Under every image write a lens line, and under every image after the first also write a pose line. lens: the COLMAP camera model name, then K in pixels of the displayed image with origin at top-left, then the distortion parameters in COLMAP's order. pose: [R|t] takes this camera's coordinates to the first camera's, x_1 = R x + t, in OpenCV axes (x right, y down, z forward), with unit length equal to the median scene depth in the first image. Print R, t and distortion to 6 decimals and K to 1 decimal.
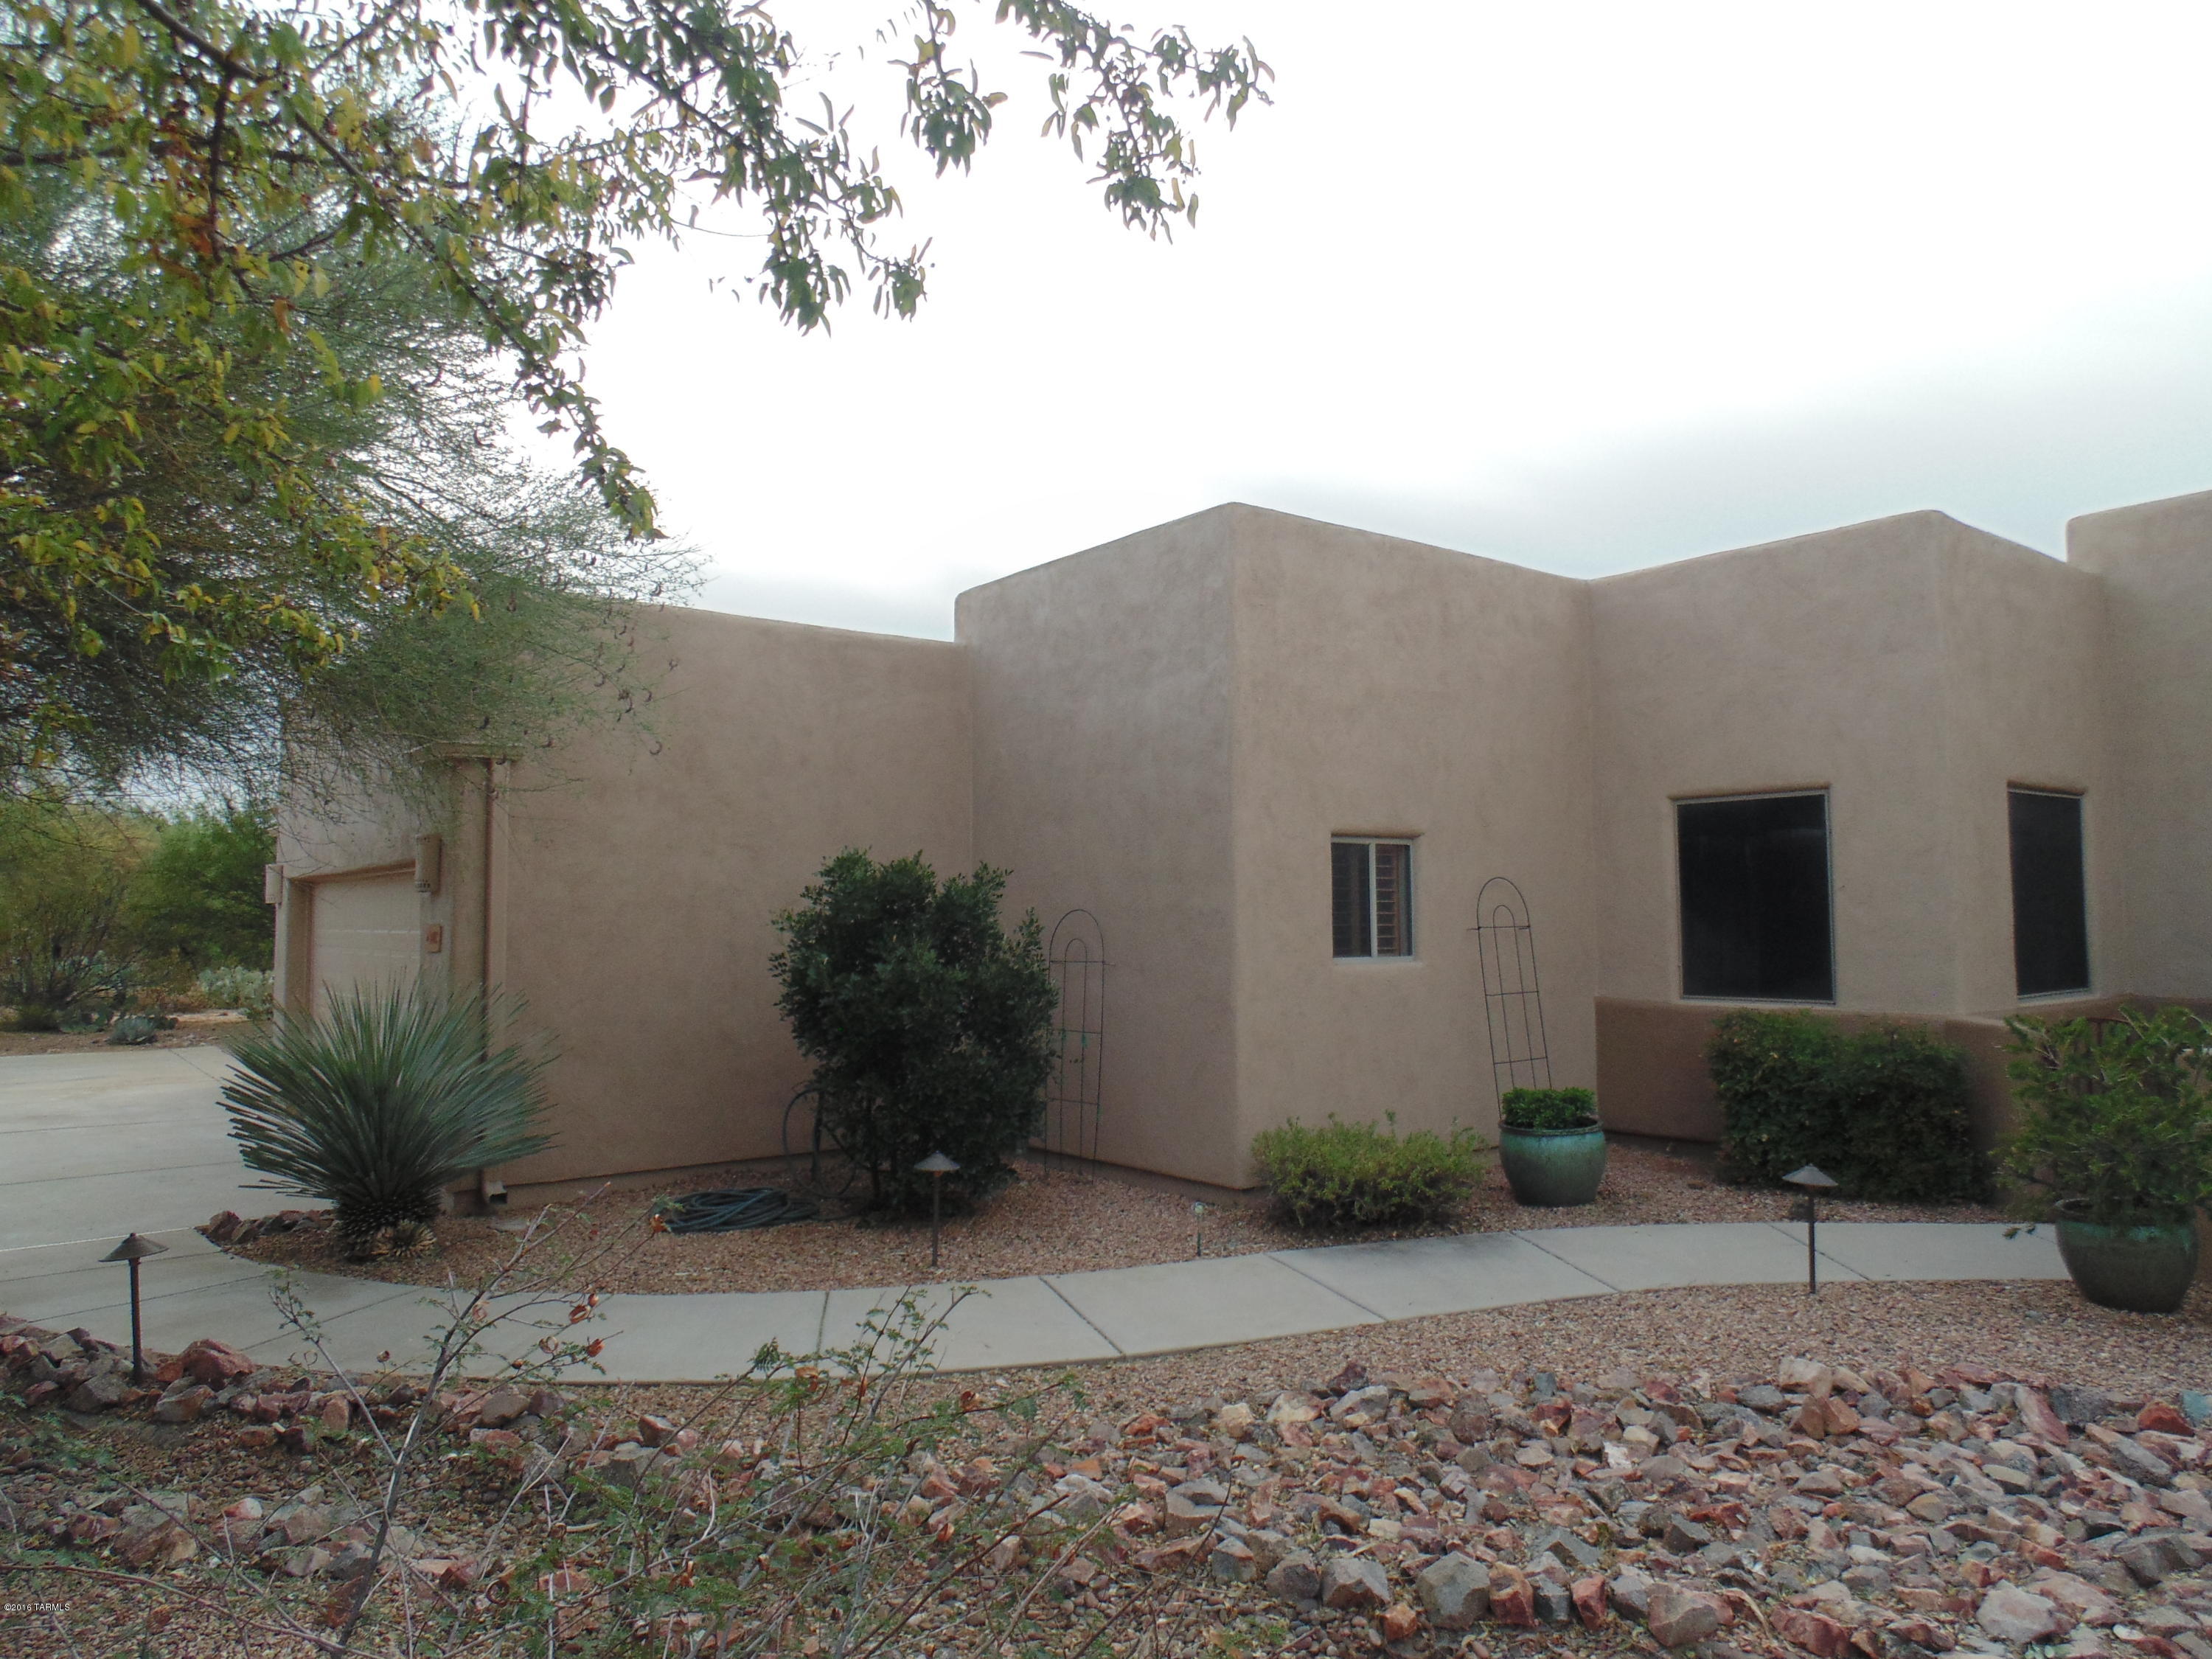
lens RADIAL K [[1481.9, 0, 1113.9], [0, 1481.9, 820.6], [0, 0, 1]] dist [-0.010730, 0.003716]
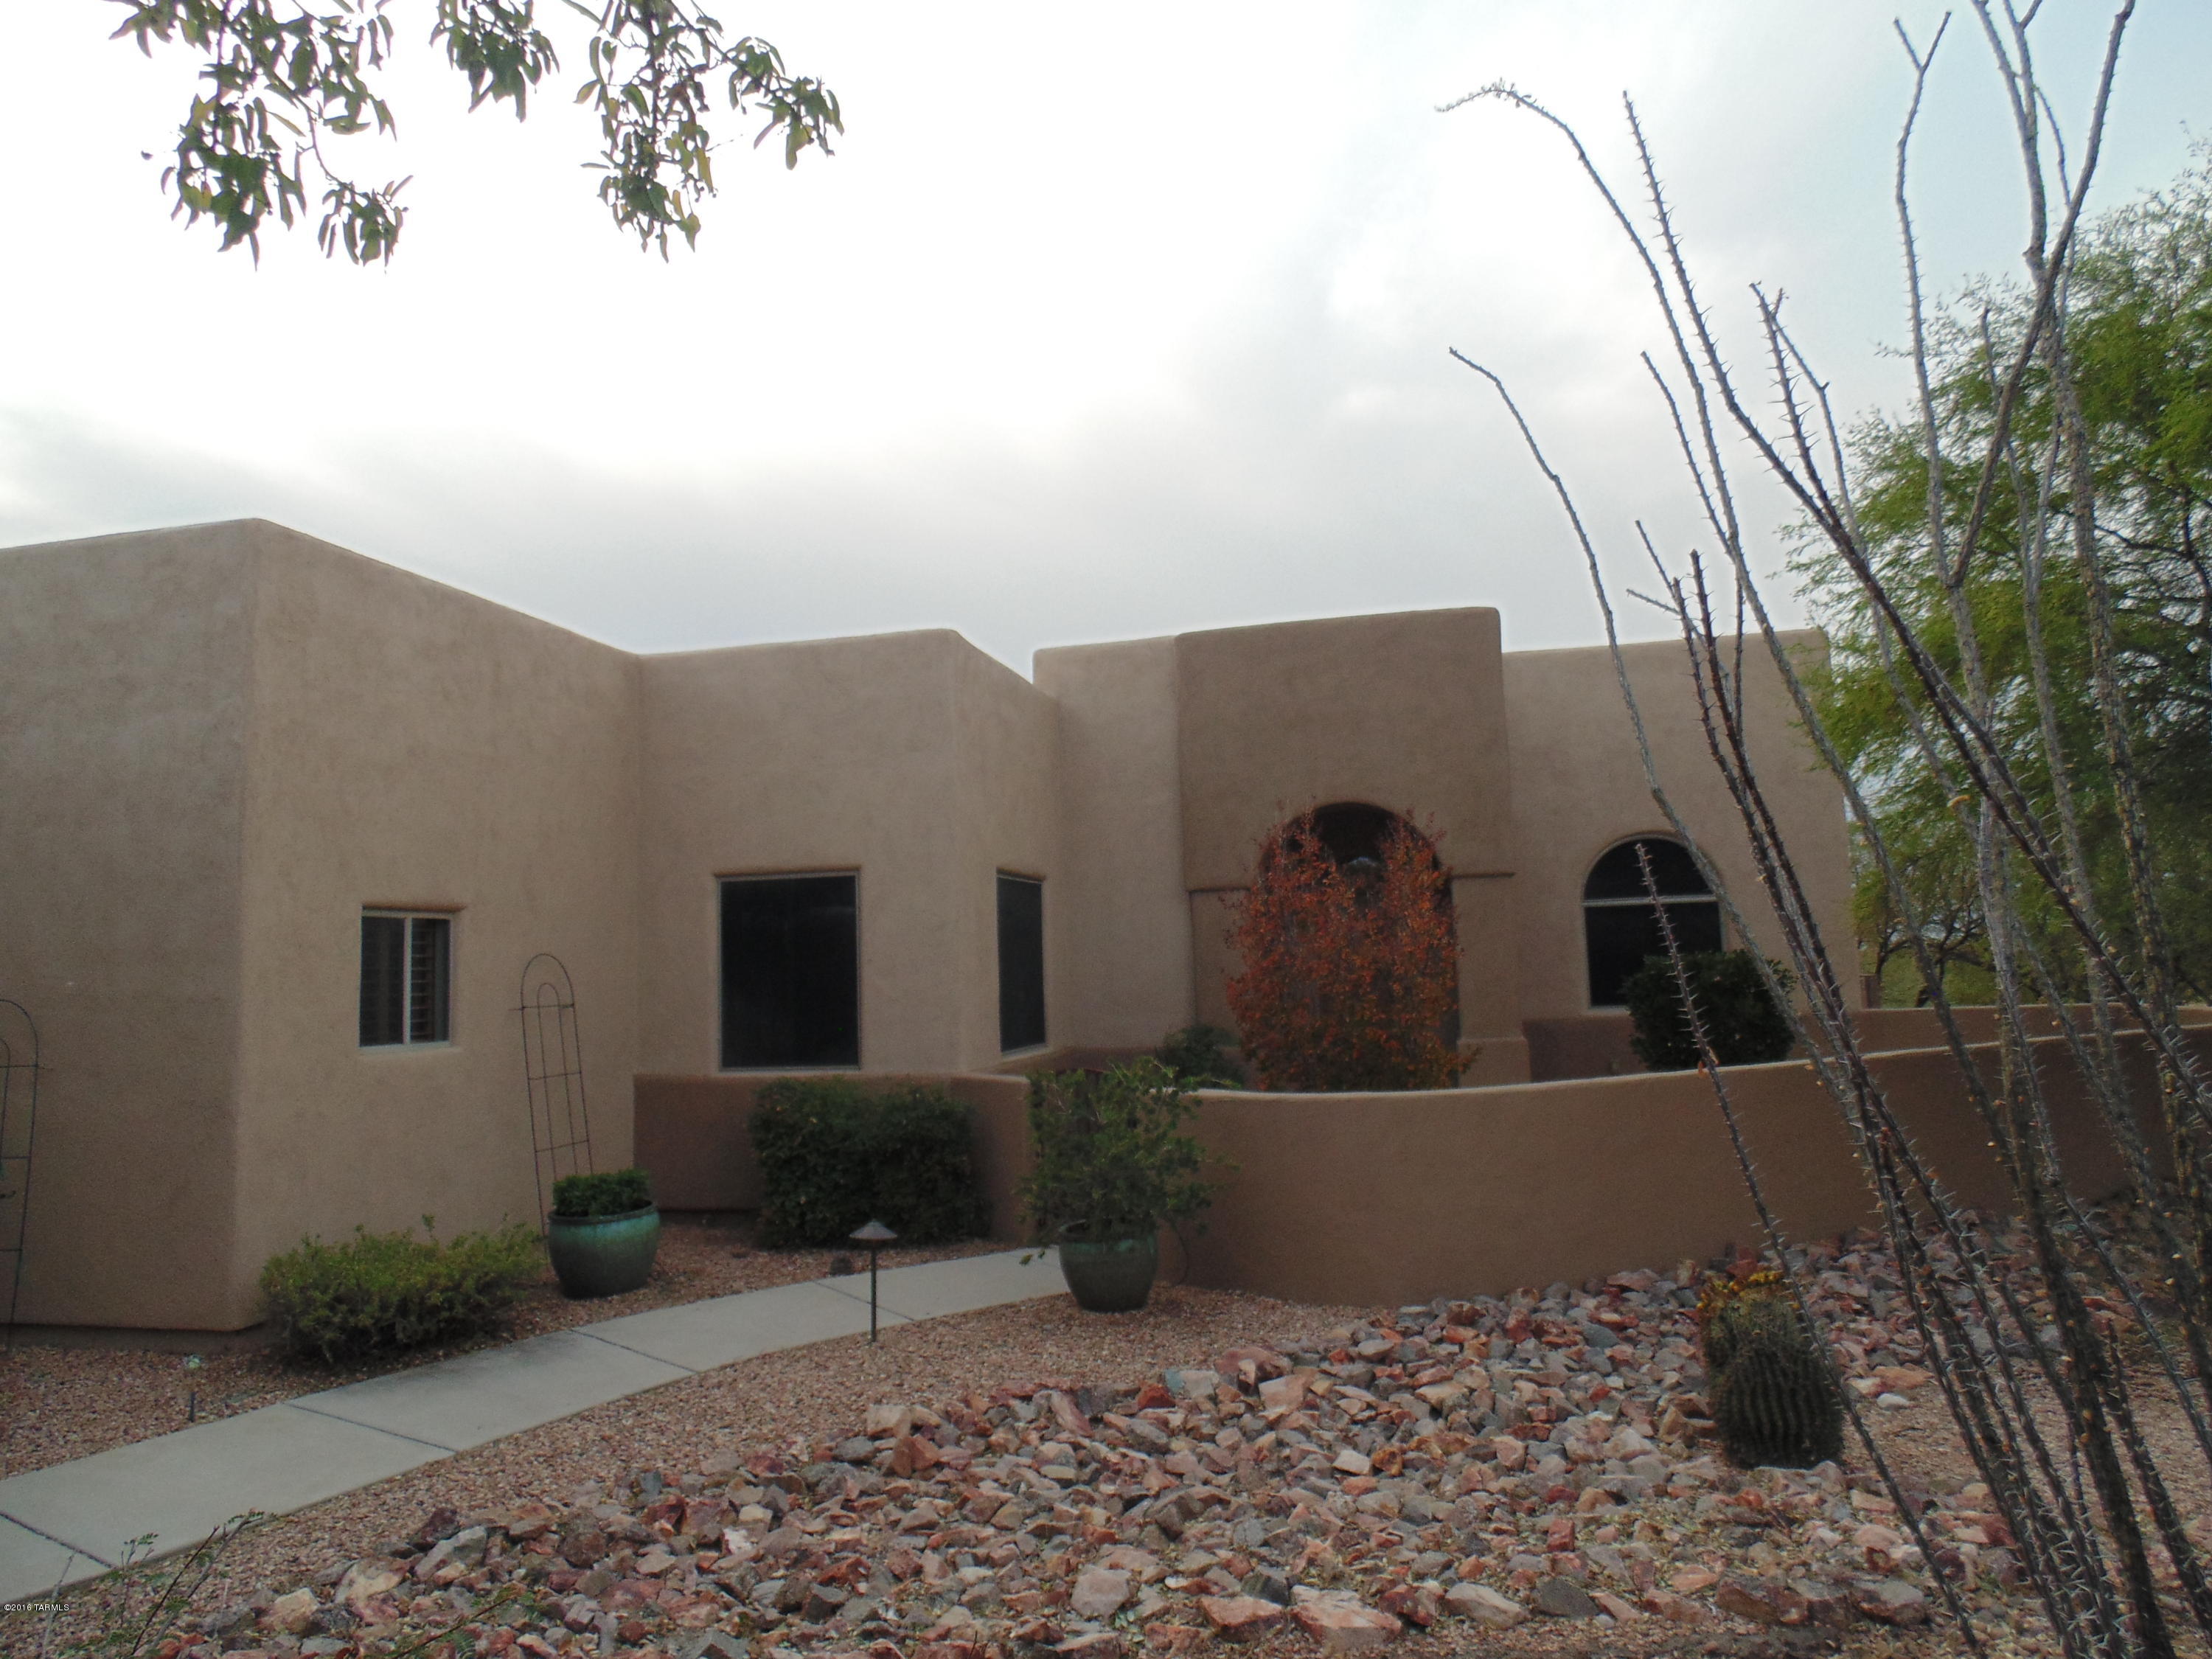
lens RADIAL K [[1481.9, 0, 1113.9], [0, 1481.9, 820.6], [0, 0, 1]] dist [-0.010730, 0.003716]
pose [[0.781282, 0.047248, 0.622387, -0.093179], [-0.016776, 0.998360, -0.054731, -0.002599], [-0.623953, 0.032319, 0.780794, 0.046269]]
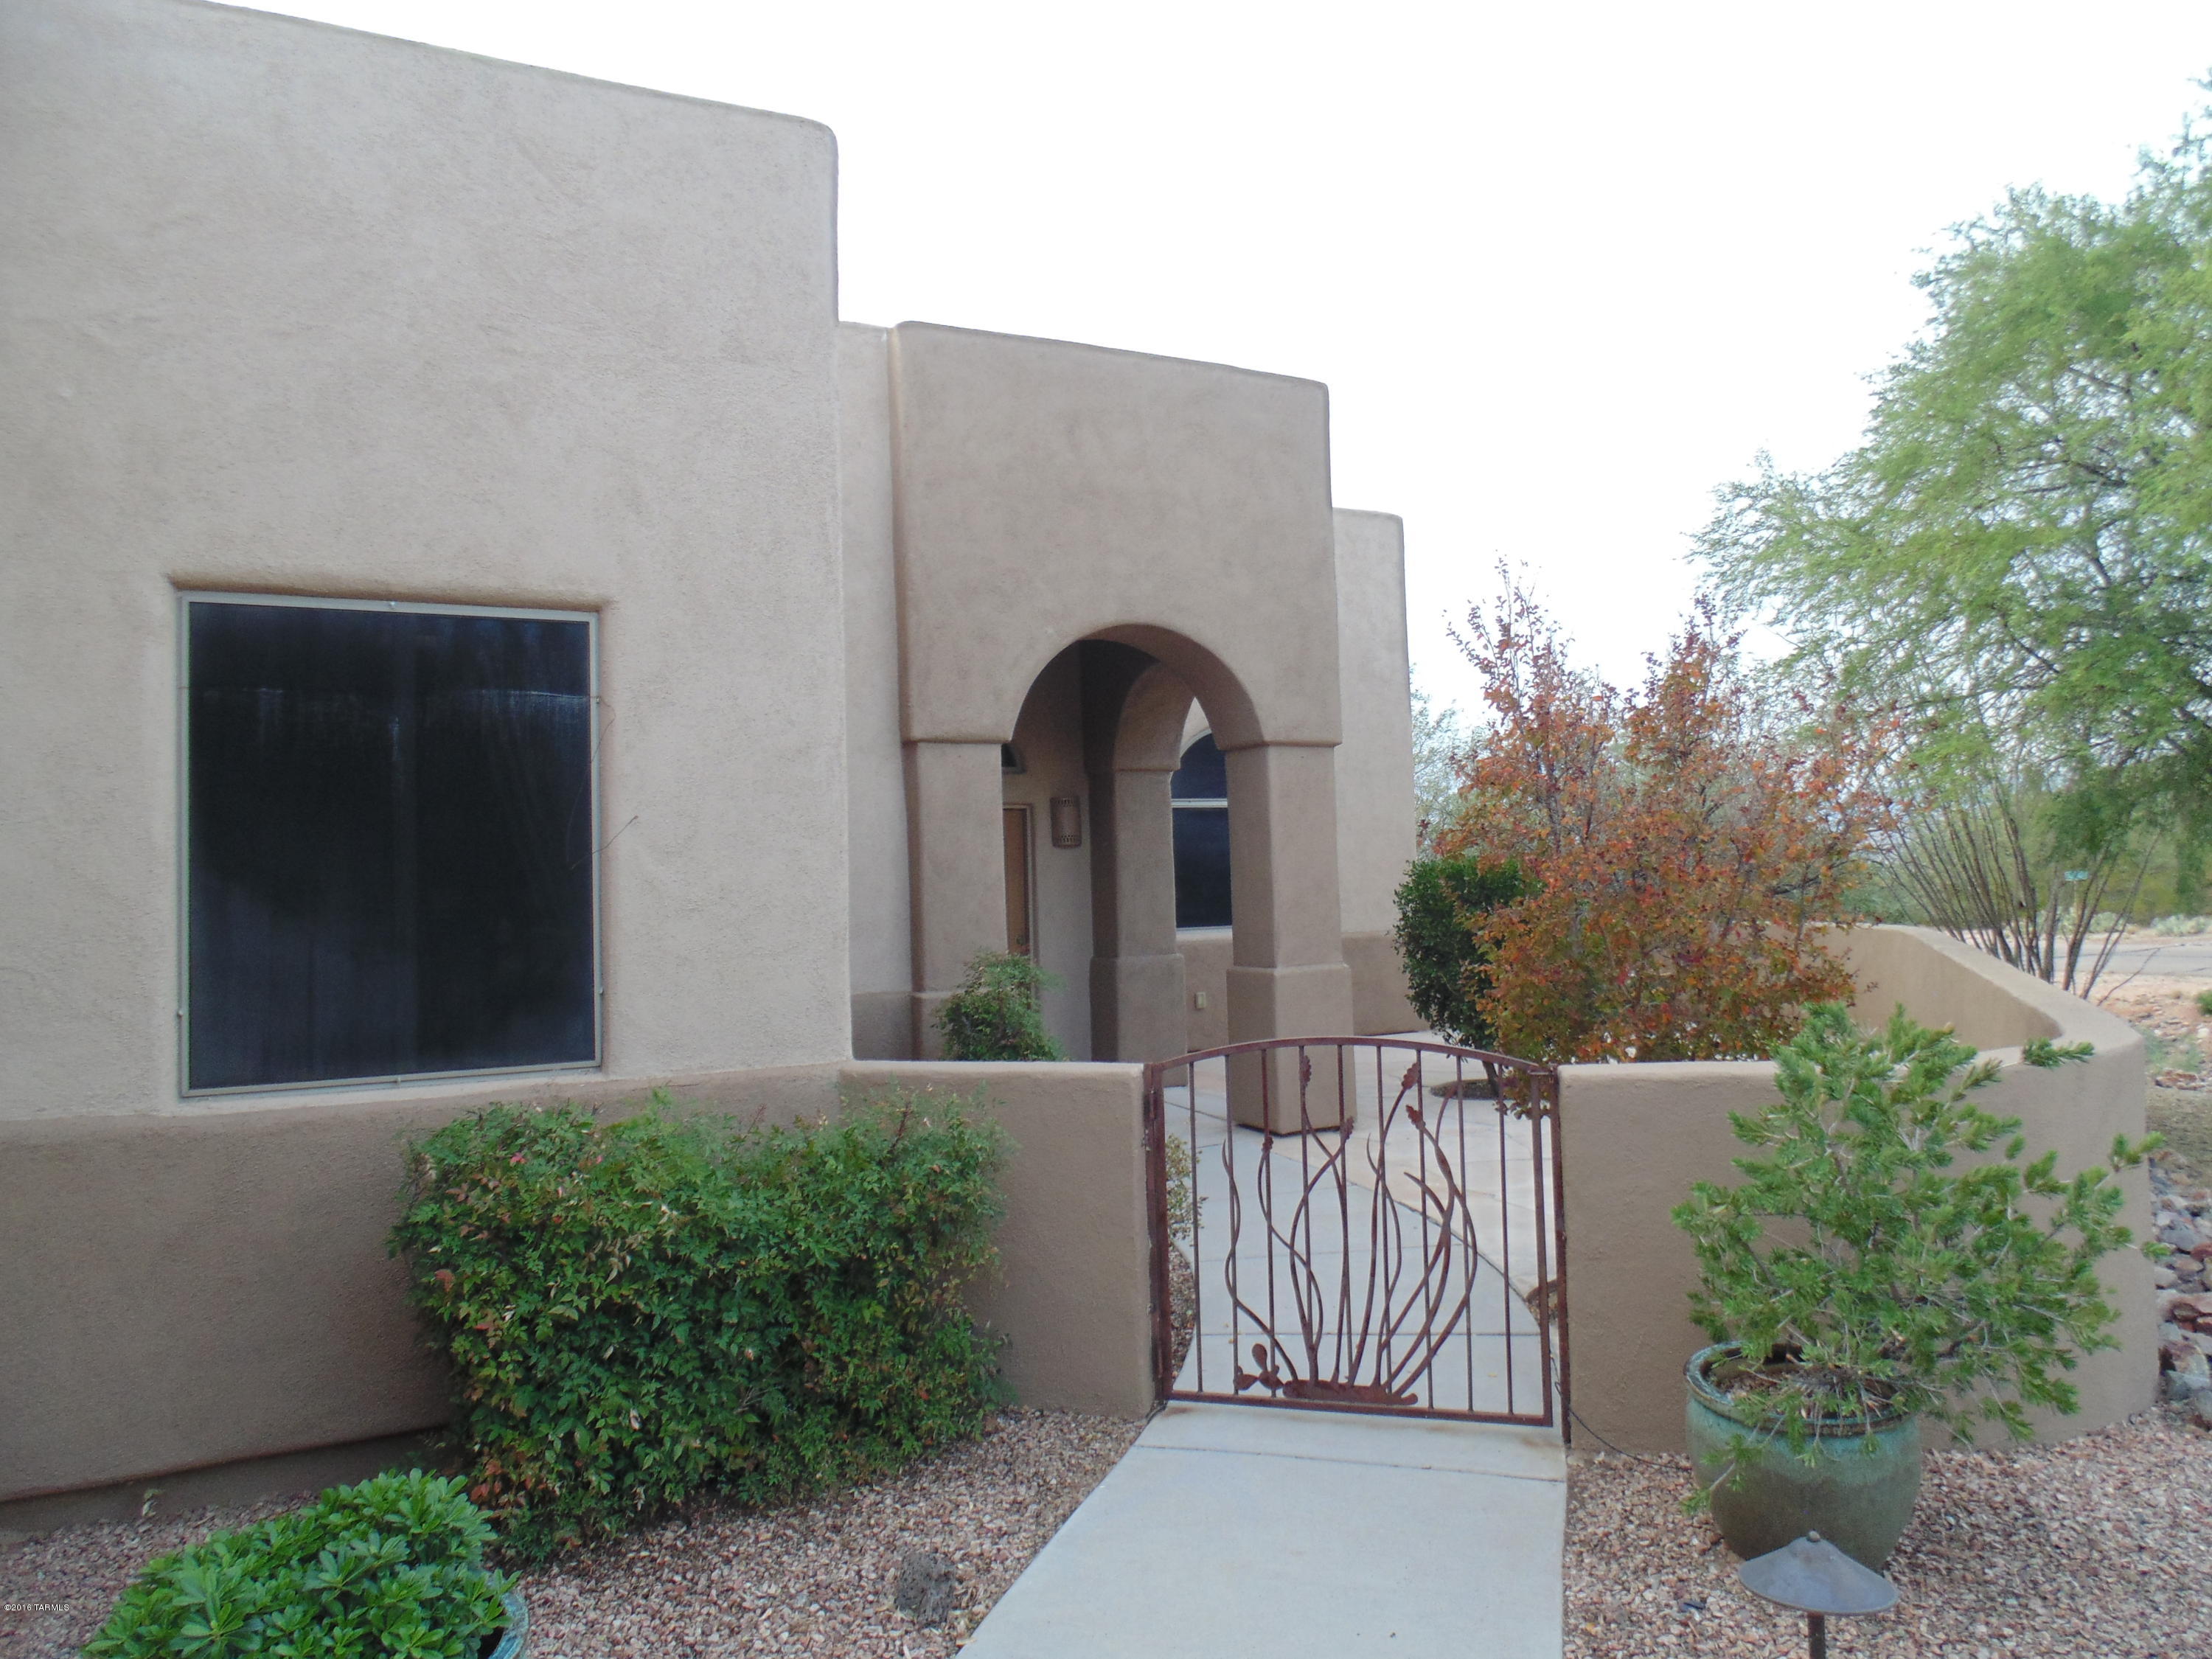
lens RADIAL K [[1481.9, 0, 1113.9], [0, 1481.9, 820.6], [0, 0, 1]] dist [-0.010730, 0.003716]
pose [[0.206896, 0.043748, 0.977384, 0.103207], [-0.039995, 0.998543, -0.036229, 0.098213], [-0.977545, -0.031595, 0.208345, 1.301585]]
